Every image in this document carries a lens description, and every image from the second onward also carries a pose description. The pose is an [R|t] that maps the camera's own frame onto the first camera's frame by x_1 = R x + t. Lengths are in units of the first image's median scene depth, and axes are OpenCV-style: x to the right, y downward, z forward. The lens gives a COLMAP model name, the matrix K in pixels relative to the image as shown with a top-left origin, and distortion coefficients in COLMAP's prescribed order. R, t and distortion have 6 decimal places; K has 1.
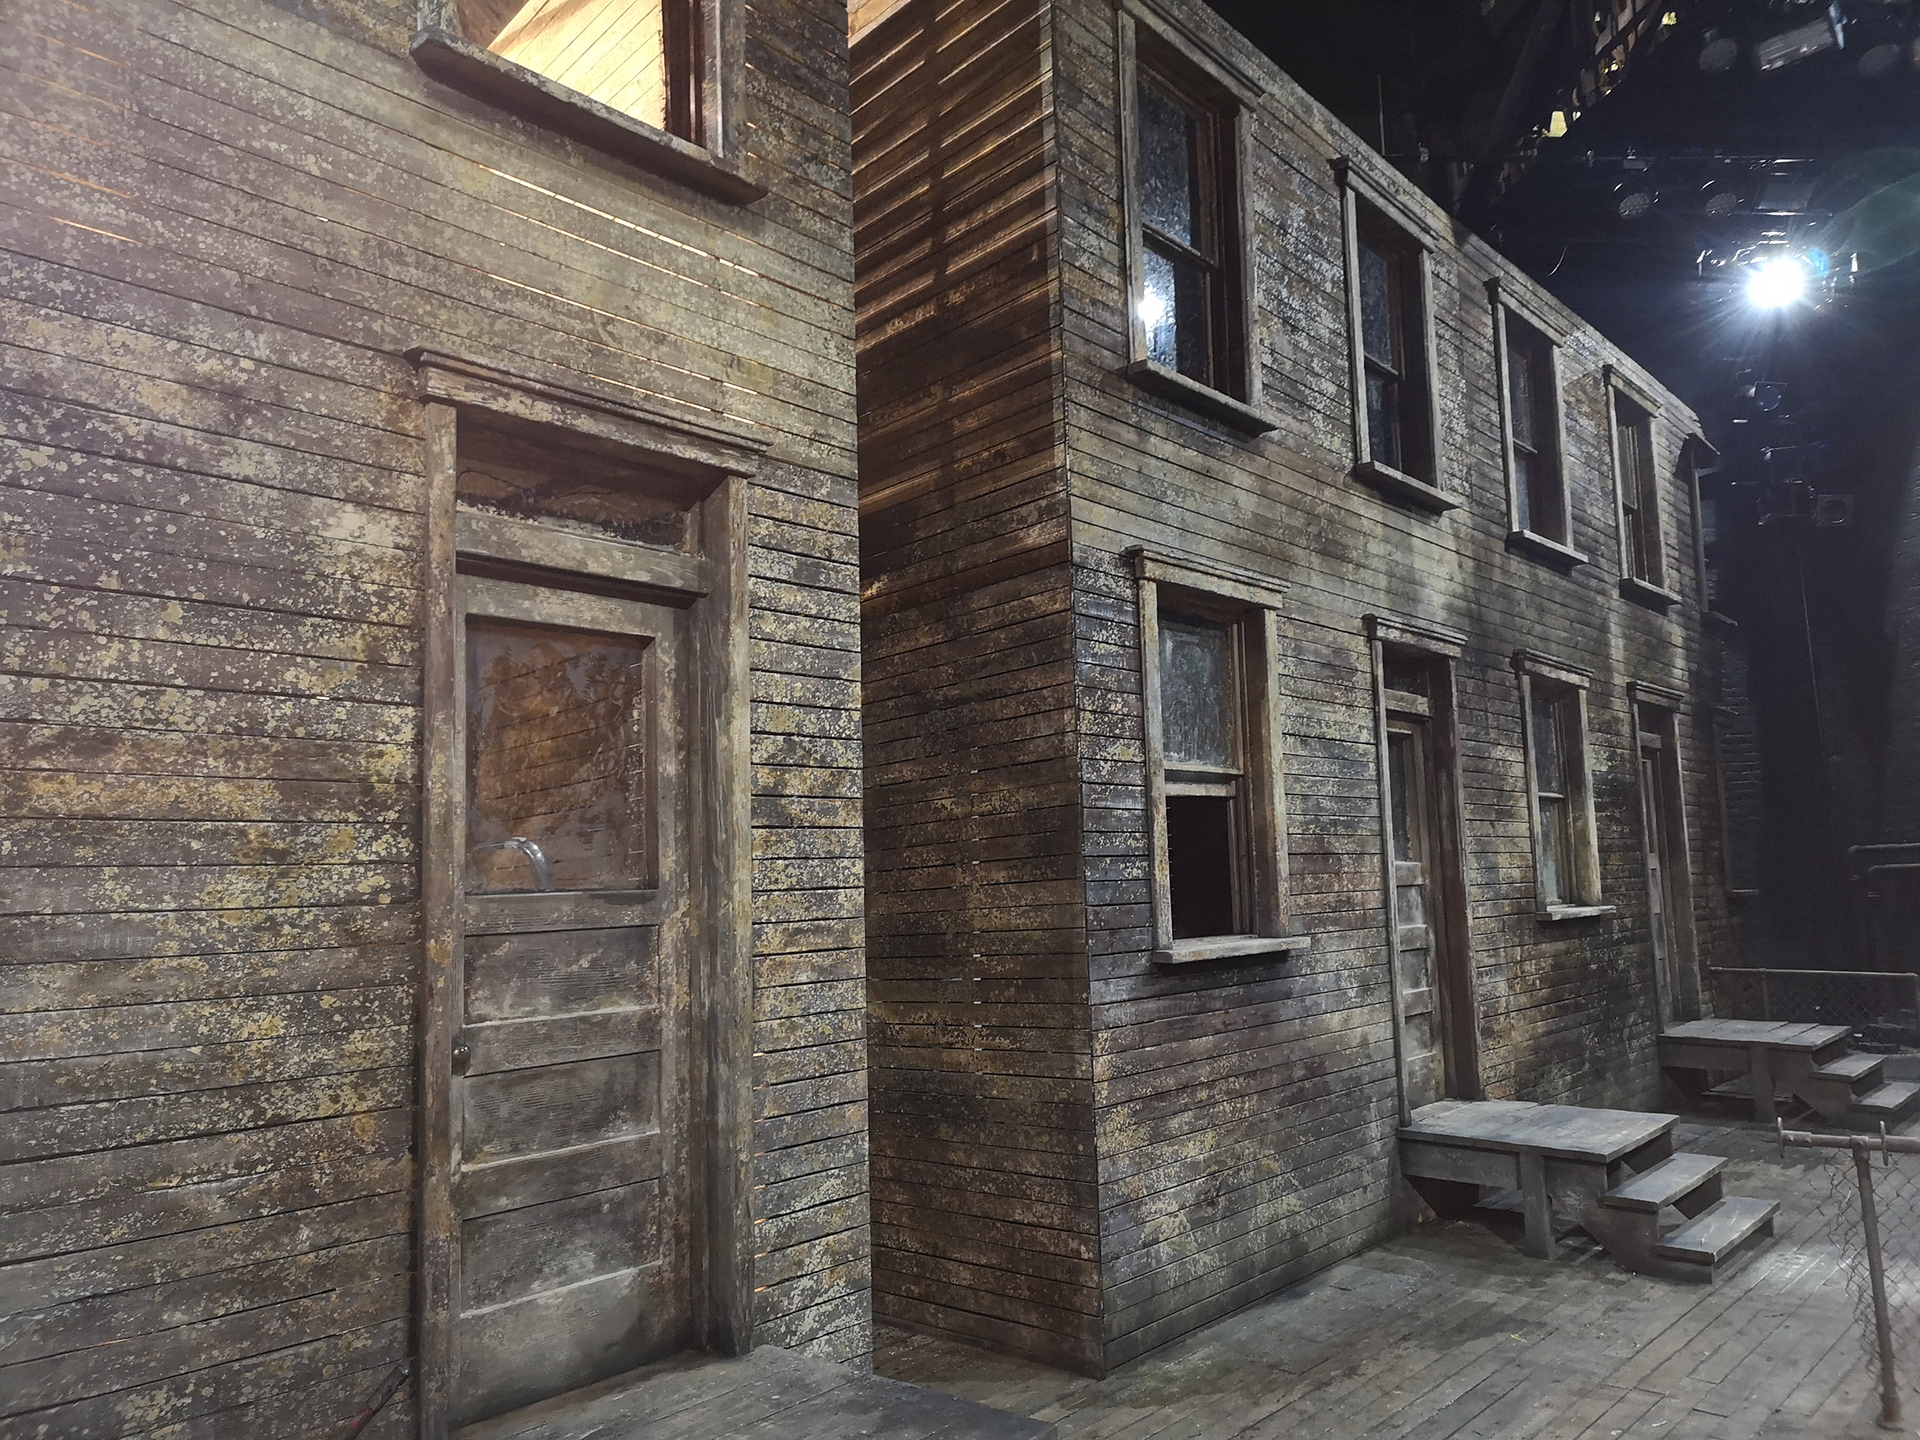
lens RADIAL K [[1485.3, 0, 968.0], [0, 1485.3, 704.8], [0, 0, 1]] dist [0.062565, -0.060997]
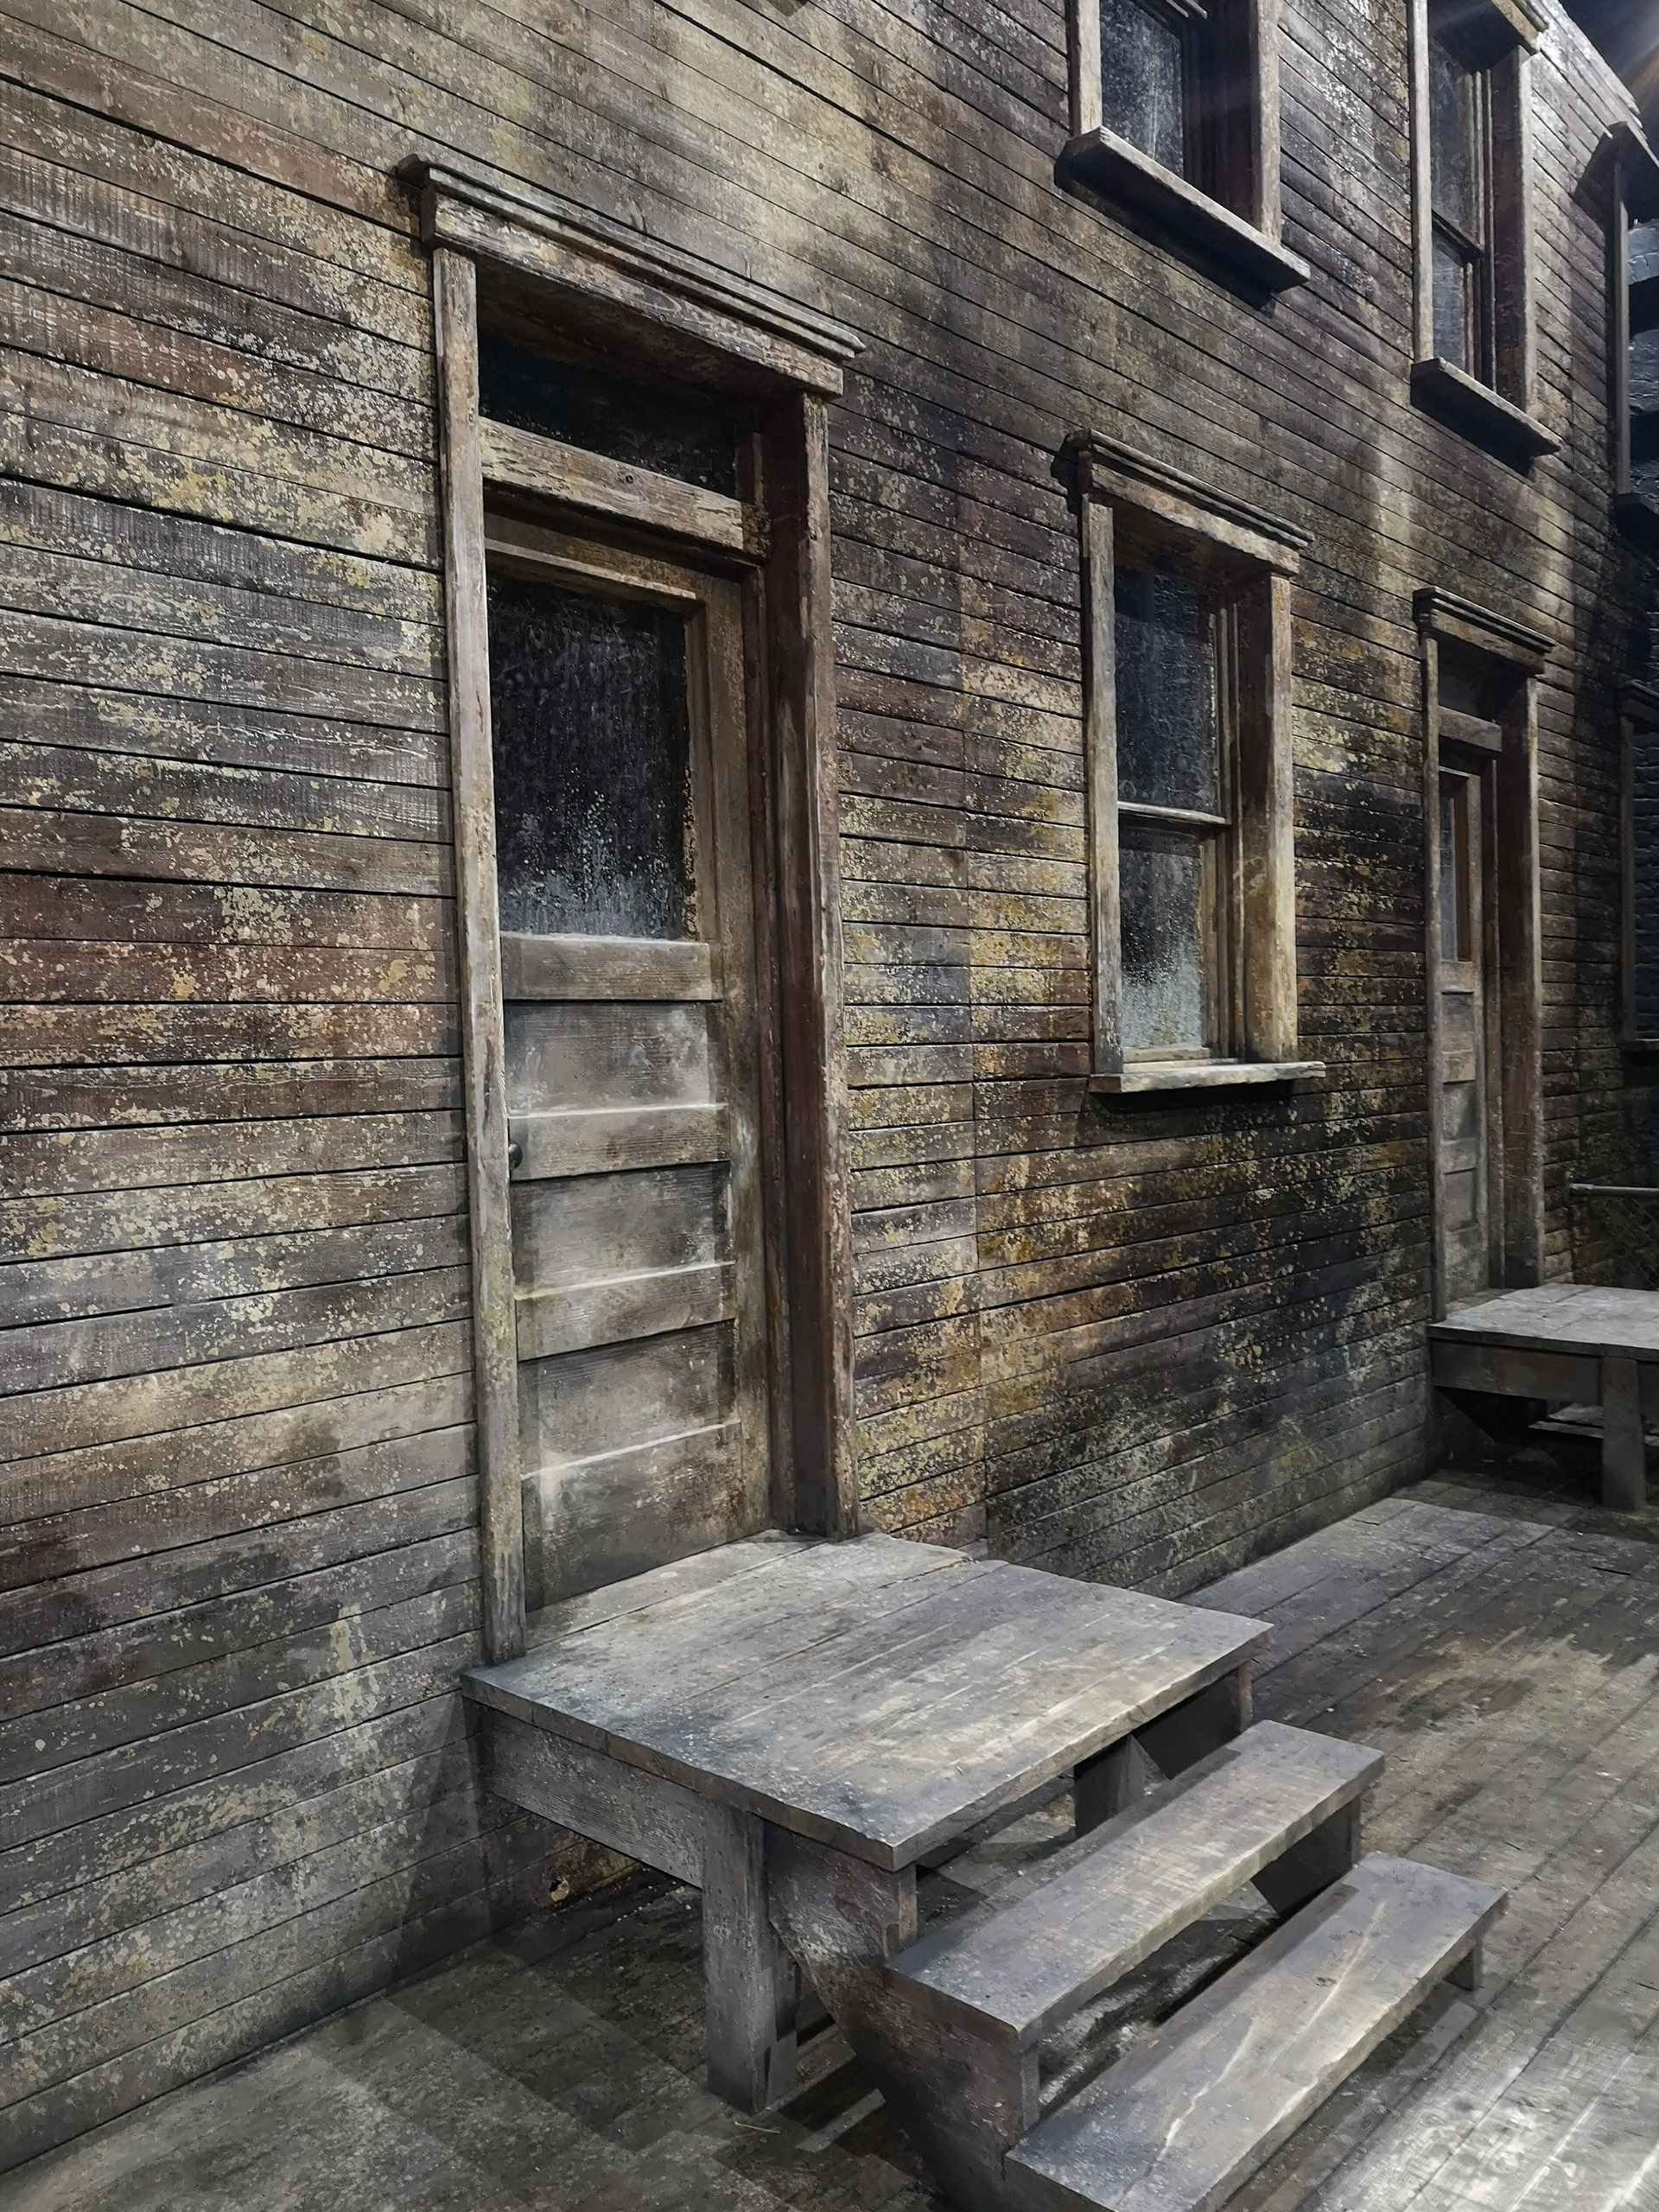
lens RADIAL K [[1761.2, 0, 838.5], [0, 1761.2, 1102.1], [0, 0, 1]] dist [0.077374, -0.188781]
pose [[0.999933, 0.005153, -0.010323, 0.335363], [-0.003576, 0.989078, 0.147352, 0.077895], [0.010969, -0.147306, 0.989030, 0.537853]]
